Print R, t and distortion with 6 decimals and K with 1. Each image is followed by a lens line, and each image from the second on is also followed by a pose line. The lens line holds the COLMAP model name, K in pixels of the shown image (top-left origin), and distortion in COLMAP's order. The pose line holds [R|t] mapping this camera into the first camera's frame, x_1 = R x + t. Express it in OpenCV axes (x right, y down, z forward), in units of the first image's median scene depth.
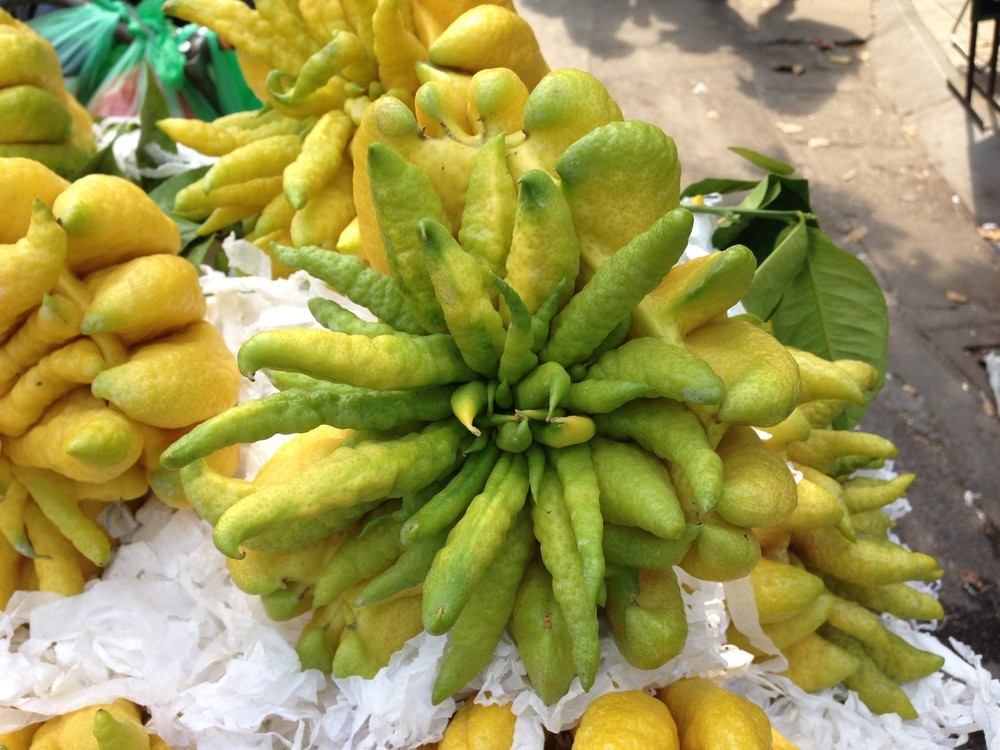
lens RADIAL K [[959.0, 0, 500.4], [0, 959.0, 383.8], [0, 0, 1]] dist [0.011947, 0.000000]
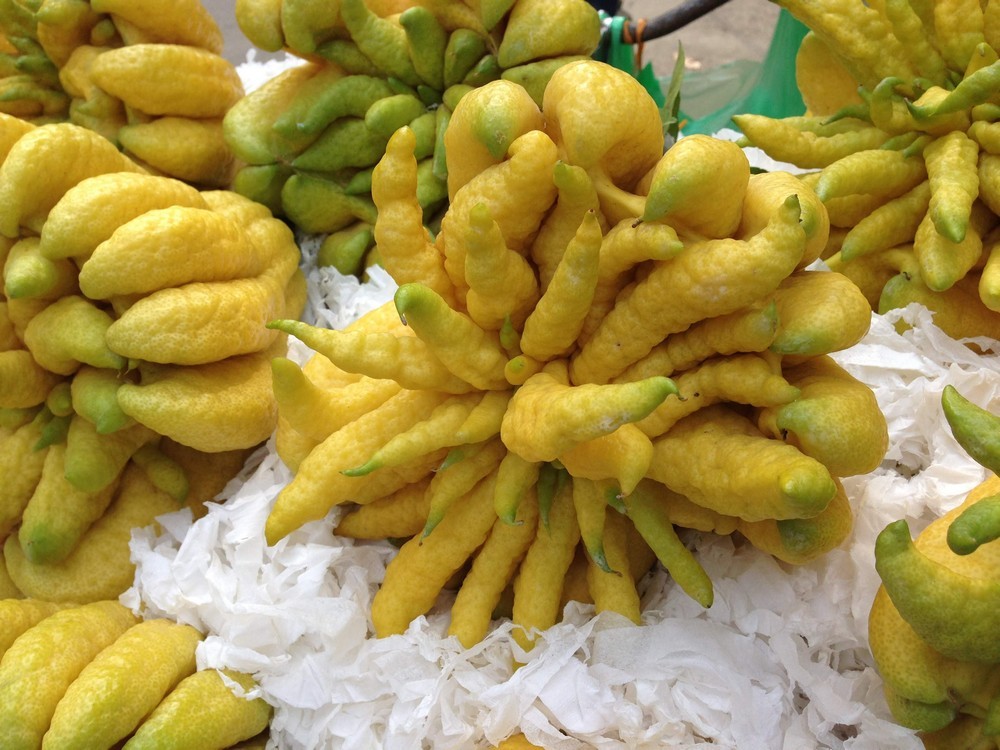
lens RADIAL K [[959.0, 0, 501.2], [0, 959.0, 367.0], [0, 0, 1]] dist [0.011947, 0.000000]
pose [[0.951839, 0.206493, -0.226633, -0.452896], [-0.210875, 0.977500, 0.004974, 0.009080], [0.222561, 0.043057, 0.973968, 0.095872]]
